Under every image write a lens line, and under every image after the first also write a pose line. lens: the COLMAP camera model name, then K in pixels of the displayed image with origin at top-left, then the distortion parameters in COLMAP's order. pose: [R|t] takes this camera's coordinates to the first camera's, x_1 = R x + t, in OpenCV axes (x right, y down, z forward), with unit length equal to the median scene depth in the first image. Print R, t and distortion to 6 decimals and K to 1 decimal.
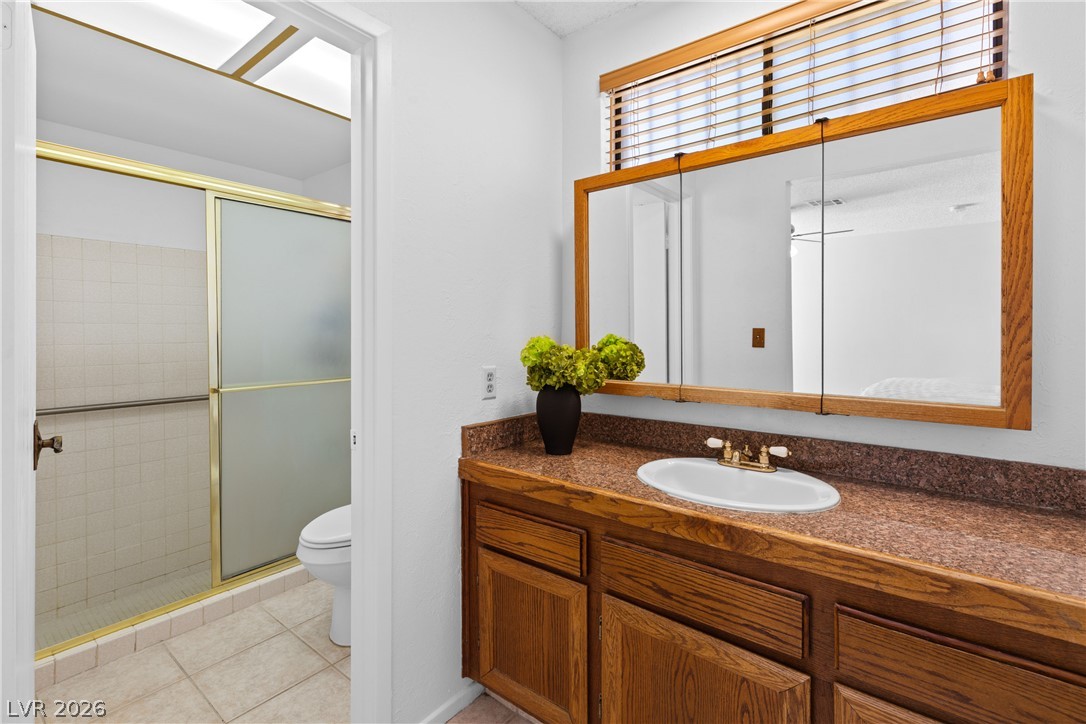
lens RADIAL K [[489.1, 0, 553.5], [0, 489.1, 341.4], [0, 0, 1]] dist [0.003498, 0.000027]
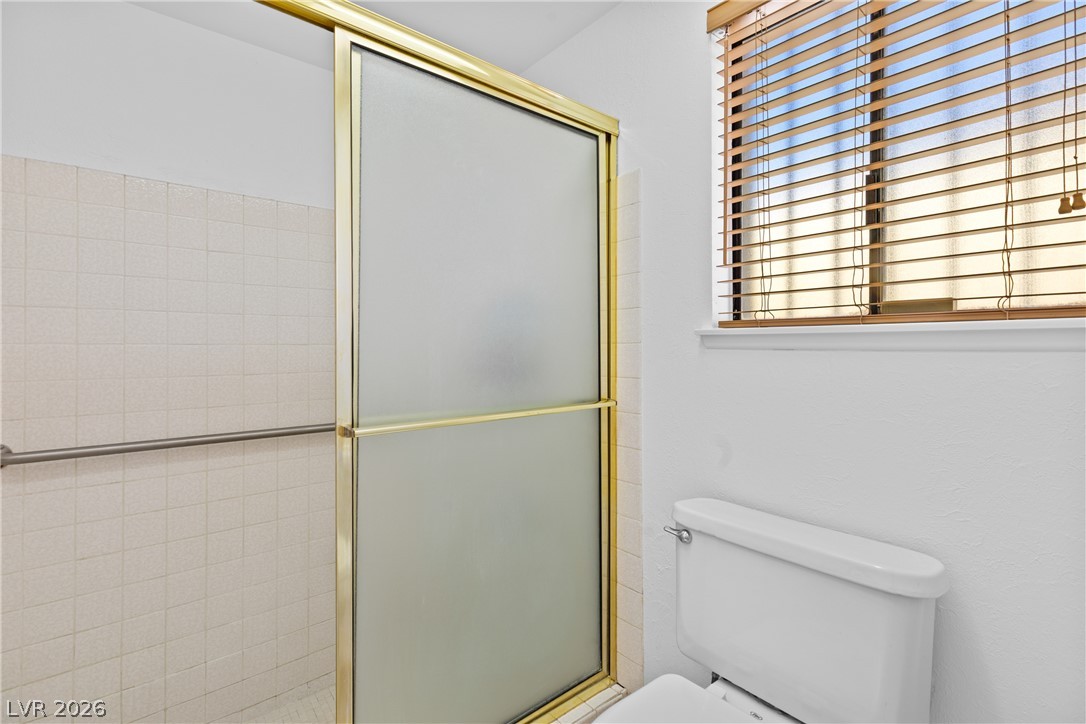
lens RADIAL K [[489.1, 0, 550.0], [0, 489.1, 354.0], [0, 0, 1]] dist [0.003498, 0.000027]
pose [[0.978109, 0.008420, -0.207923, -0.319277], [-0.009569, 0.999944, -0.004518, 0.017218], [0.207873, 0.006409, 0.978135, 0.459479]]
